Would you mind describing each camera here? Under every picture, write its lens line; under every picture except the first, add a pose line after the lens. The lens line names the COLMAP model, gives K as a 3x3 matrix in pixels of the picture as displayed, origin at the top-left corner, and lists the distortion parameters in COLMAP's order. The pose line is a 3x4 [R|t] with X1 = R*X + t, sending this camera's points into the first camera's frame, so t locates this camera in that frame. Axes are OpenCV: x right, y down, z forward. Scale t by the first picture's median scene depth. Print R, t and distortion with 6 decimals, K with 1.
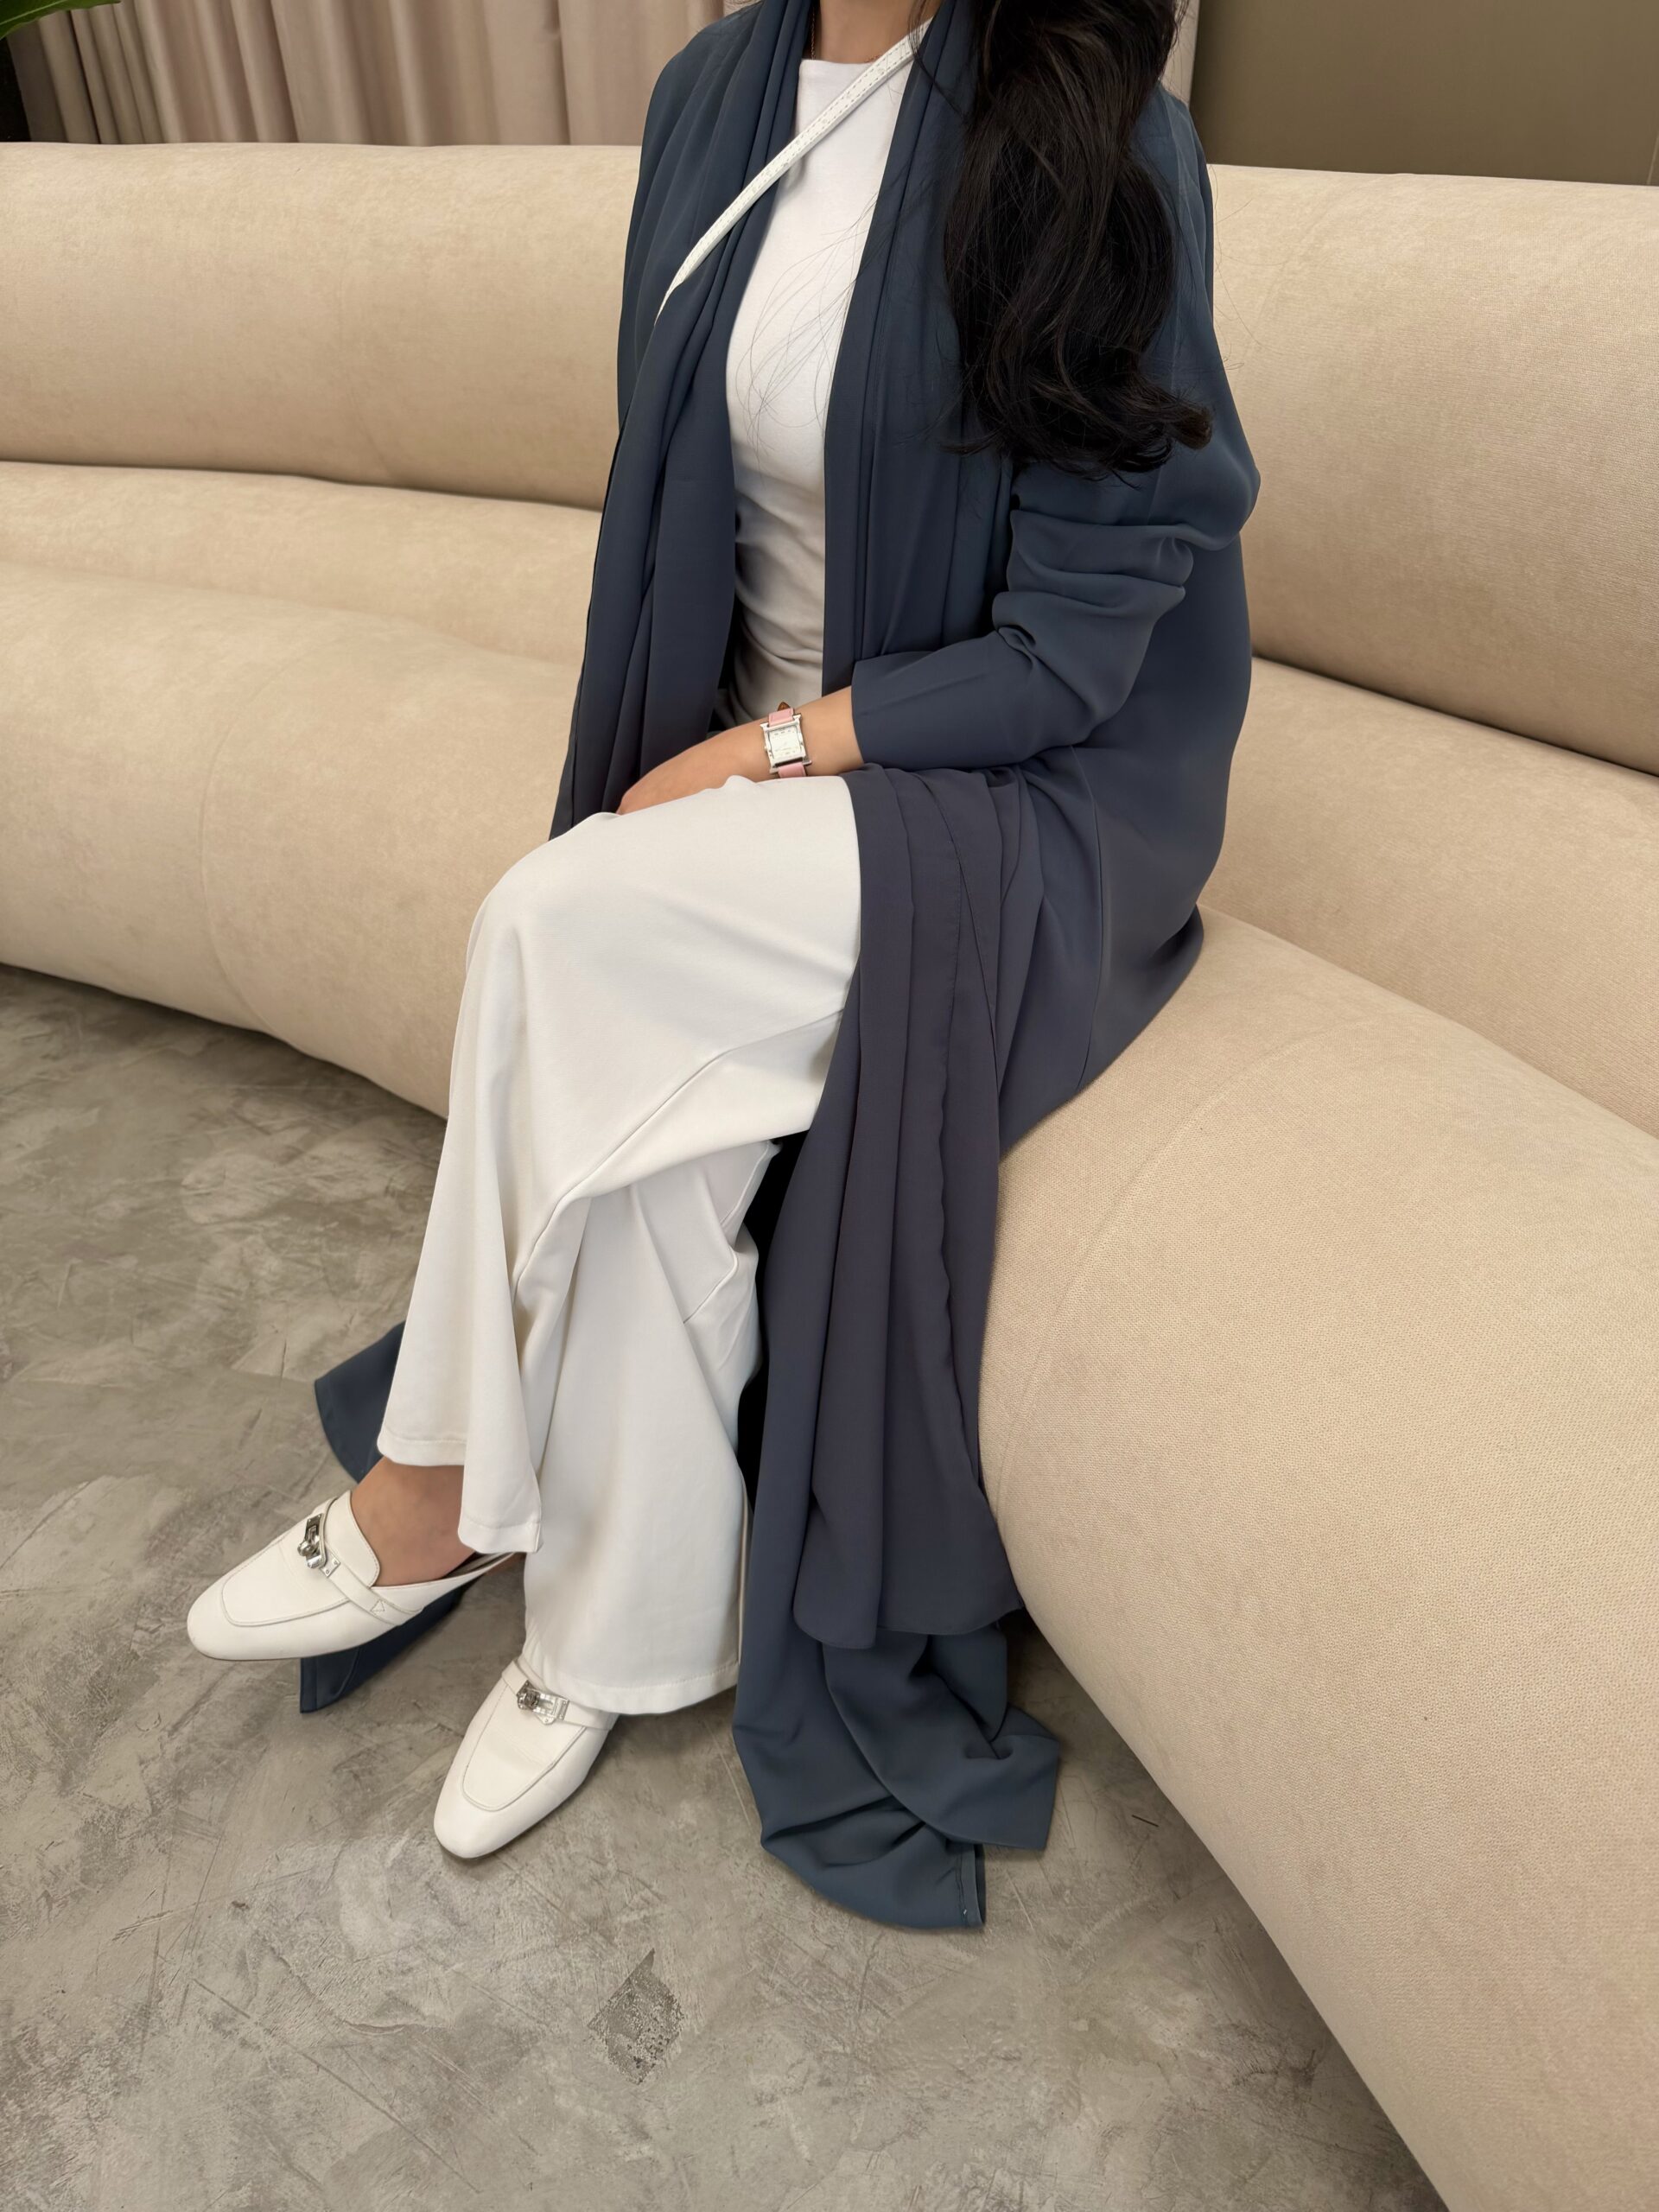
lens RADIAL K [[1596.3, 0, 845.0], [0, 1596.3, 1101.9], [0, 0, 1]] dist [-0.005984, -0.006105]
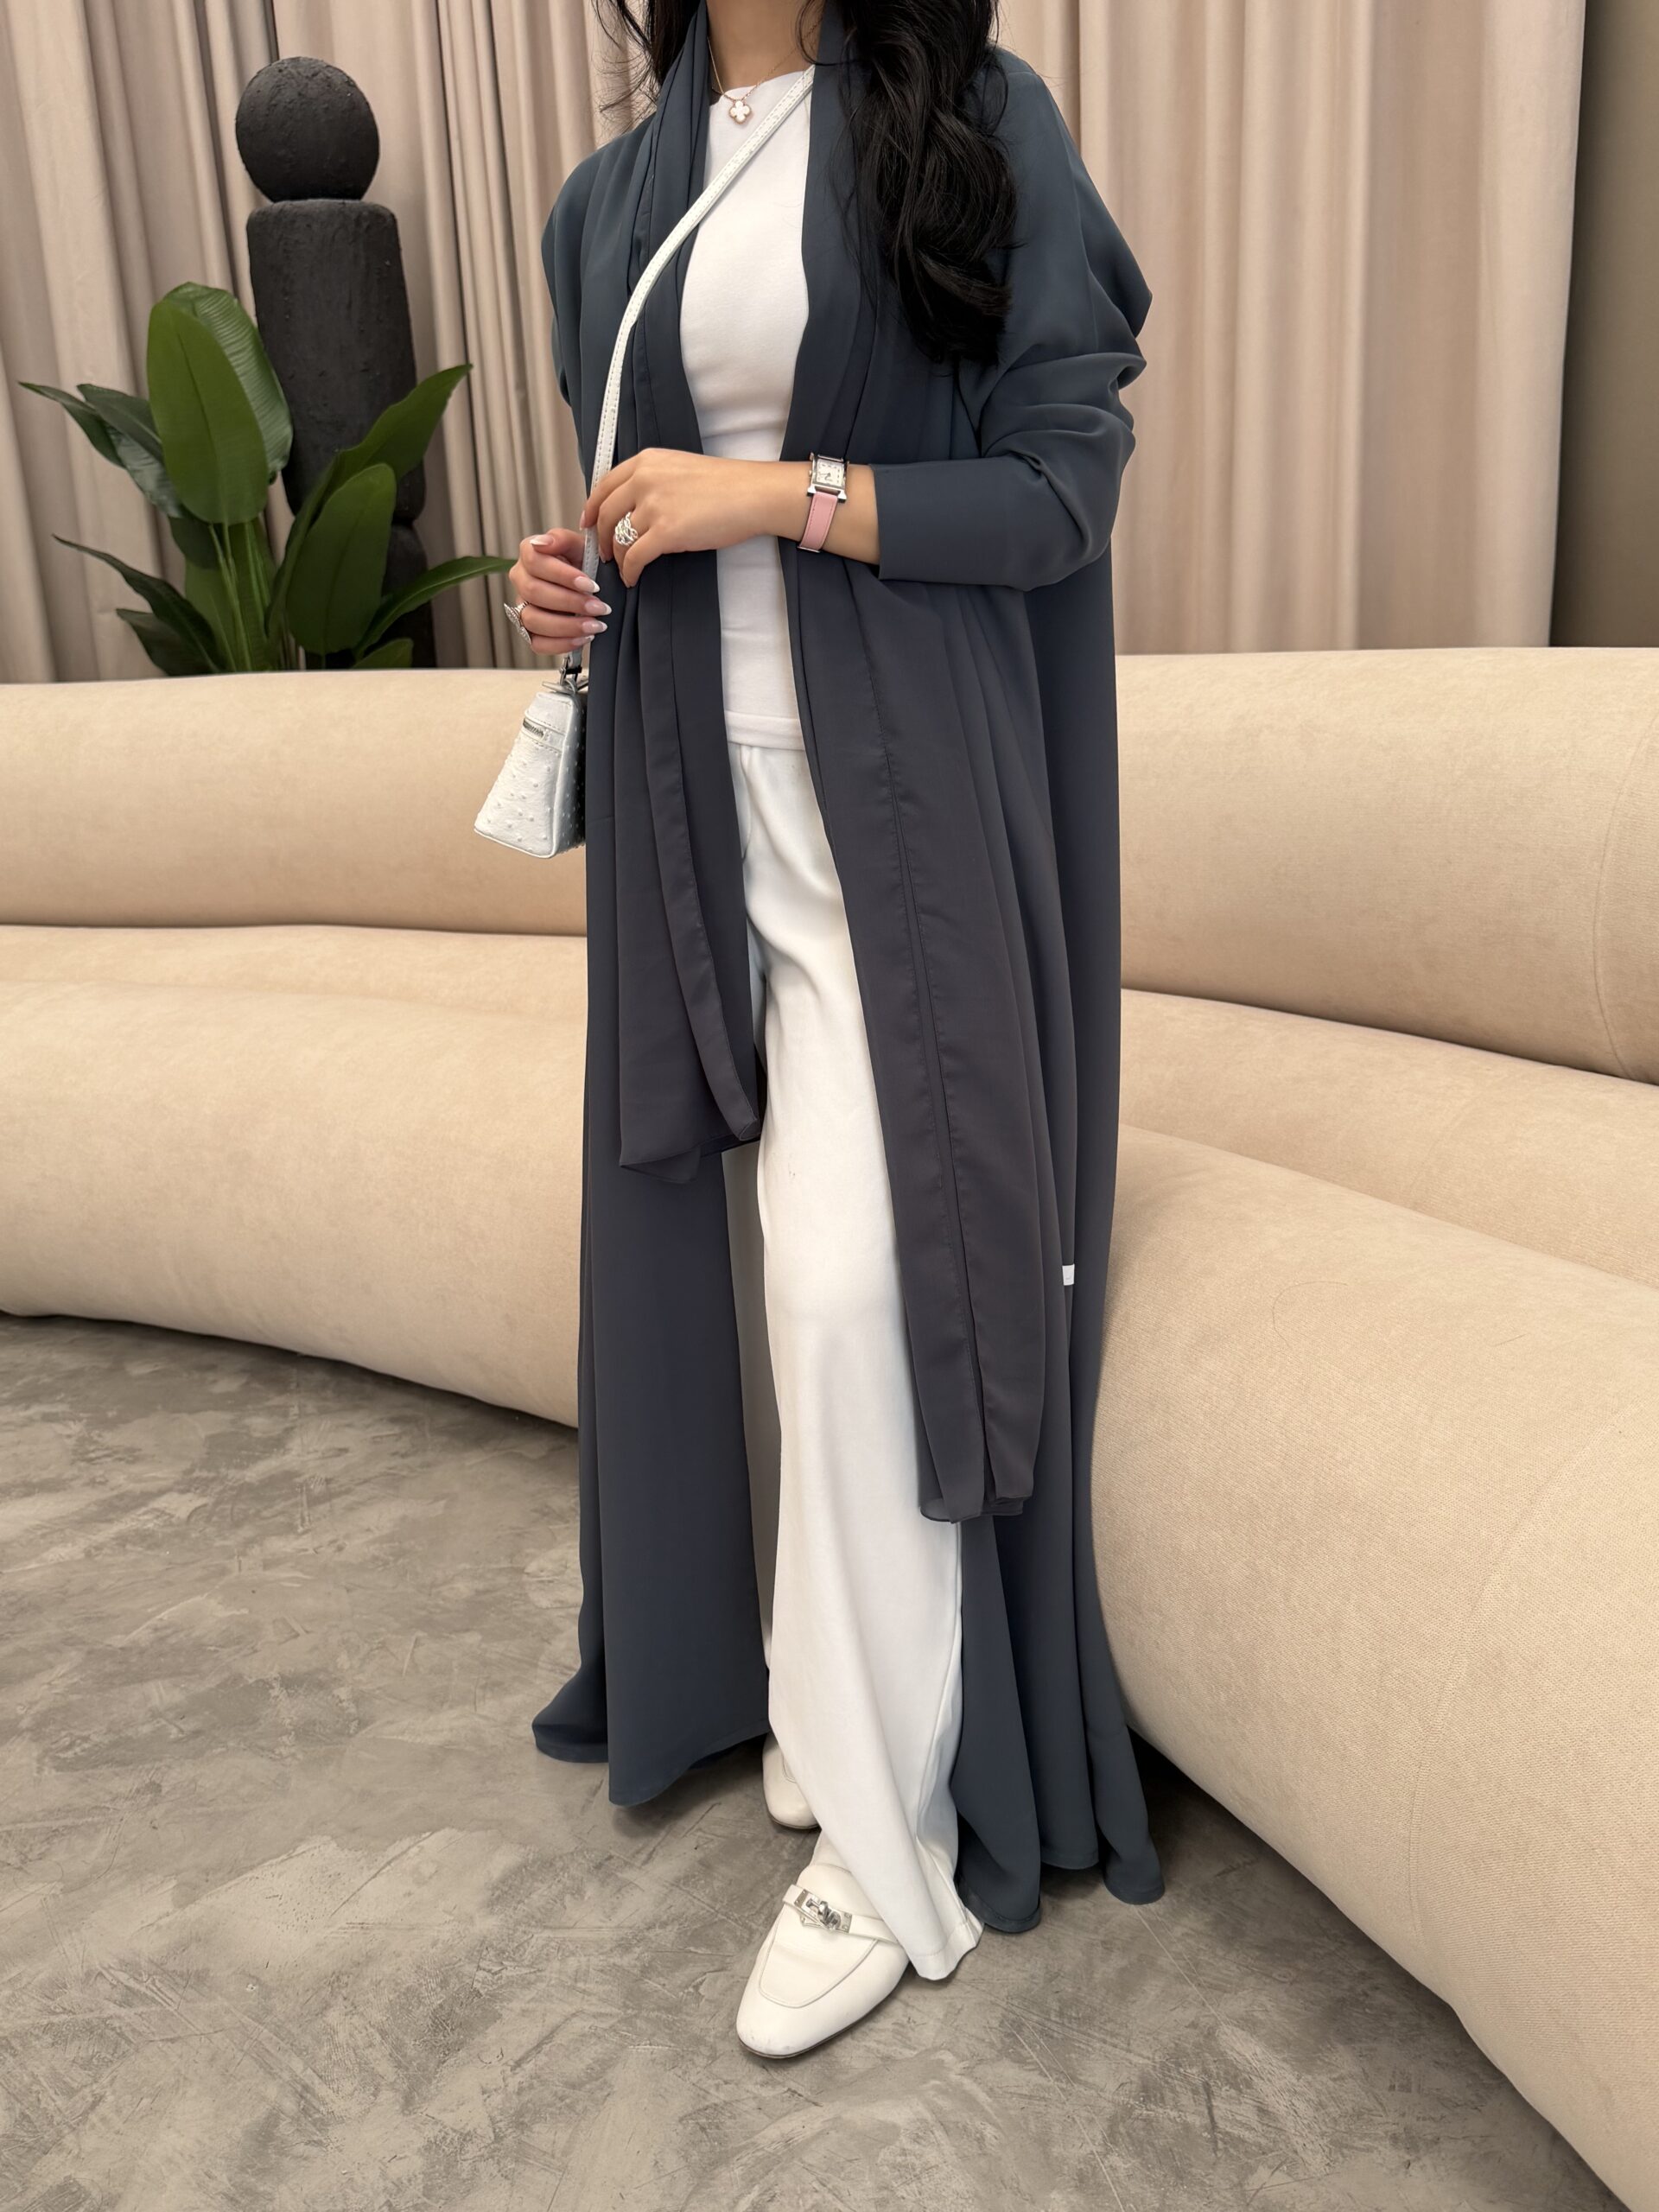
lens RADIAL K [[1855.2, 0, 819.0], [0, 1855.2, 1111.4], [0, 0, 1]] dist [-0.008775, -0.007747]
pose [[0.983990, 0.025425, -0.176402, -0.051668], [-0.080476, 0.946509, -0.312481, 0.160829], [0.159022, 0.321674, 0.933401, -0.176709]]
